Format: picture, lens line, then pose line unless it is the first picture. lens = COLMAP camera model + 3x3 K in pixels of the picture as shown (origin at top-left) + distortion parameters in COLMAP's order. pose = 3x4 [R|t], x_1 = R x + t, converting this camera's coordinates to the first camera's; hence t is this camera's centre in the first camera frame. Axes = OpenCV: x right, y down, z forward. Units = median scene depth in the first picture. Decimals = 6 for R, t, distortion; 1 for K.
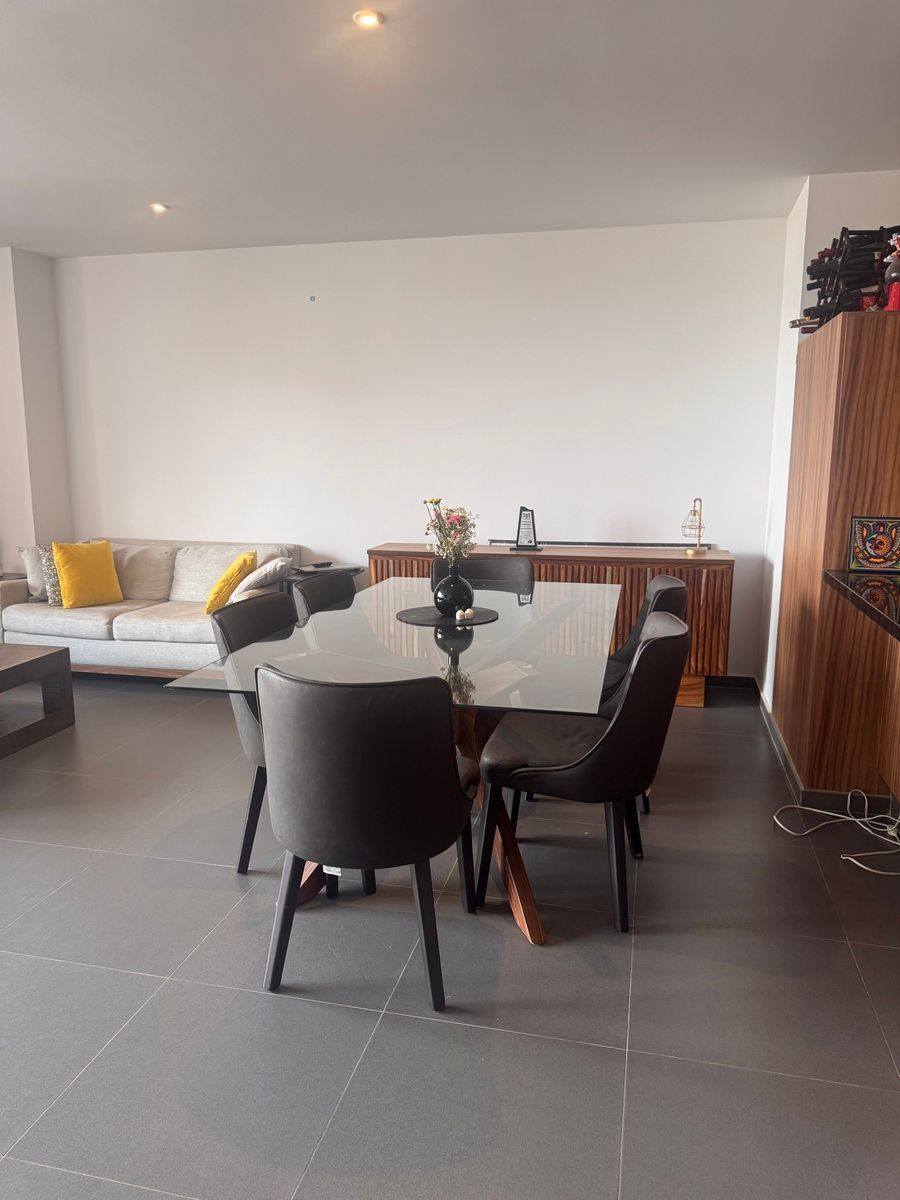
lens RADIAL K [[837.2, 0, 464.7], [0, 837.2, 606.2], [0, 0, 1]] dist [0.066724, -0.103667]
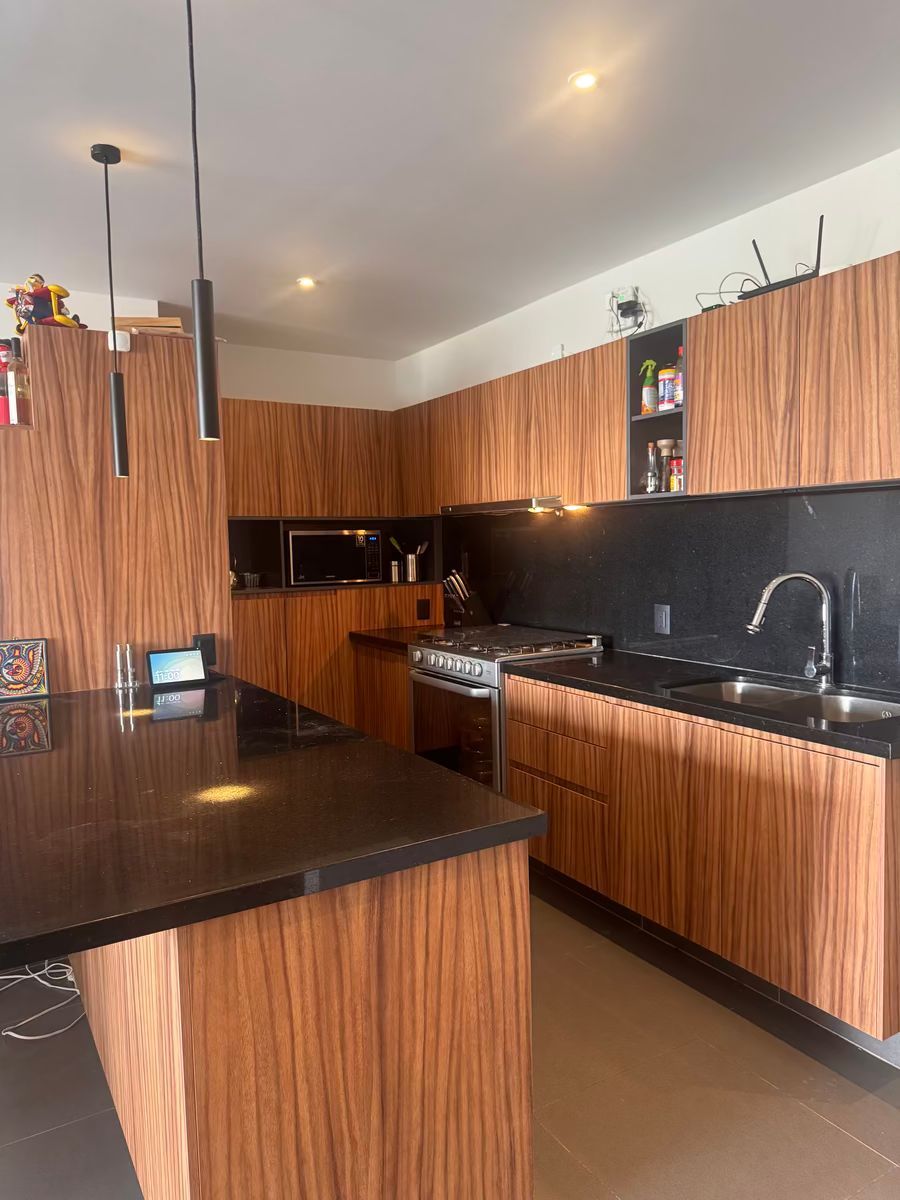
lens RADIAL K [[837.2, 0, 454.4], [0, 837.2, 607.2], [0, 0, 1]] dist [0.066724, -0.103667]
pose [[0.719683, -0.076705, 0.690053, 0.191457], [0.151631, 0.987251, -0.048401, -0.021557], [-0.677543, 0.139467, 0.722139, -0.003274]]
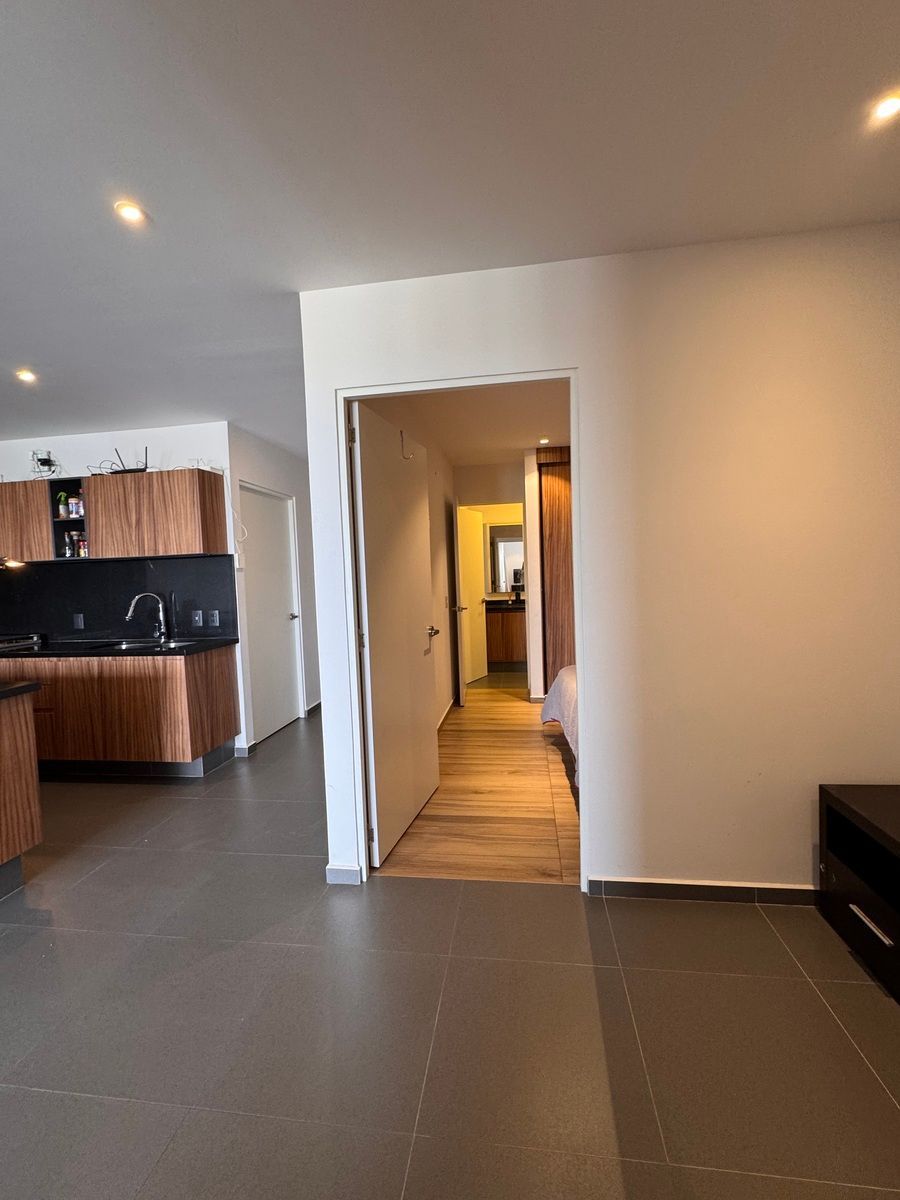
lens RADIAL K [[513.9, 0, 444.7], [0, 513.9, 601.2], [0, 0, 1]] dist [0.001295, 0.000812]
pose [[-0.083761, -0.054488, 0.994995, -0.234793], [0.216684, 0.973616, 0.071558, 0.039700], [-0.972642, 0.221593, -0.069744, -0.220338]]
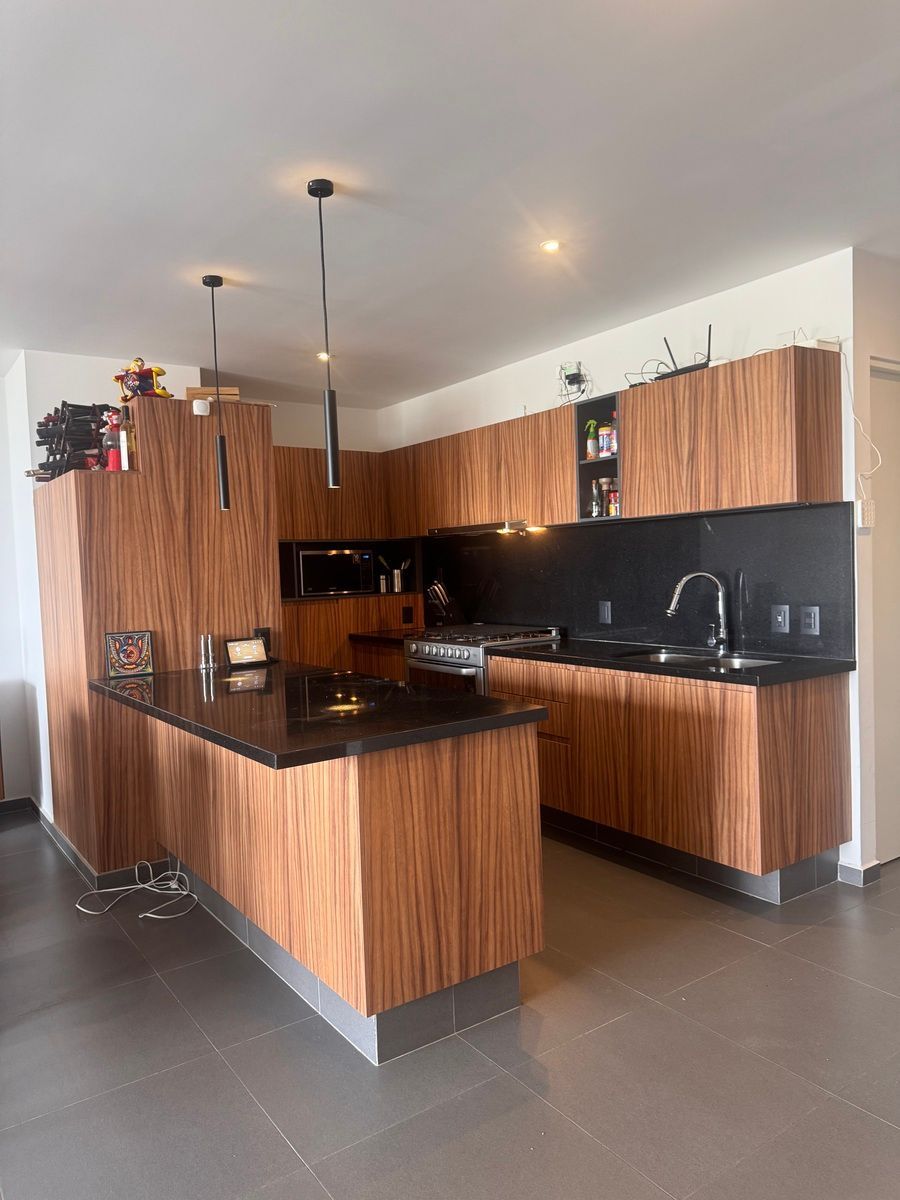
lens RADIAL K [[837.2, 0, 441.2], [0, 837.2, 605.6], [0, 0, 1]] dist [0.066724, -0.103667]
pose [[0.673254, -0.065814, 0.736477, -0.101237], [0.173316, 0.982329, -0.070654, 0.022597], [-0.718812, 0.175211, 0.672763, -0.158710]]
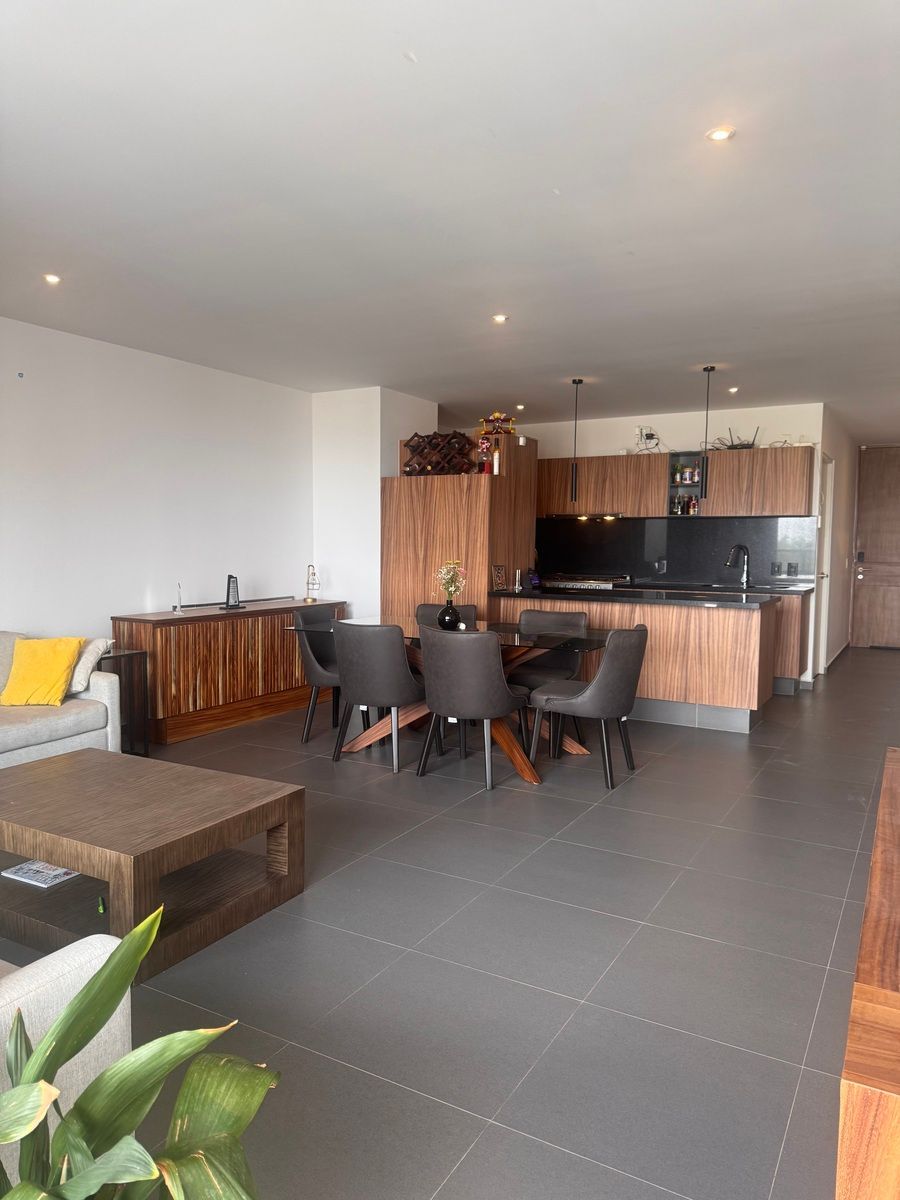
lens RADIAL K [[837.2, 0, 449.8], [0, 837.2, 599.6], [0, 0, 1]] dist [0.066724, -0.103667]
pose [[0.289917, -0.068311, 0.954611, -1.534484], [0.164652, 0.986137, 0.020562, -0.077499], [-0.942782, 0.151217, 0.297146, 0.455779]]
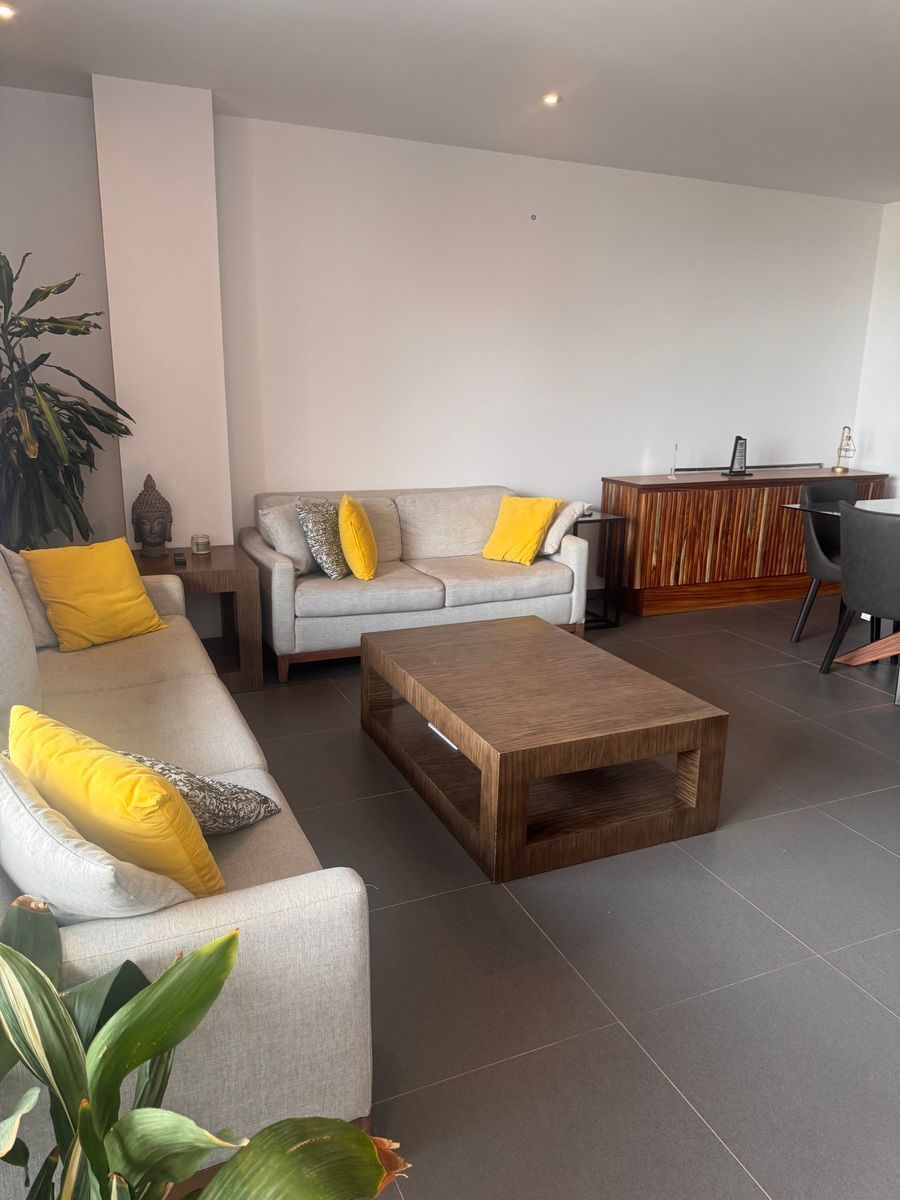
lens RADIAL K [[837.2, 0, 436.0], [0, 837.2, 602.8], [0, 0, 1]] dist [0.066724, -0.103667]
pose [[0.814546, -0.138348, 0.563360, -1.333814], [0.093006, 0.989728, 0.108579, -0.086326], [-0.572595, -0.036046, 0.819046, 0.447088]]
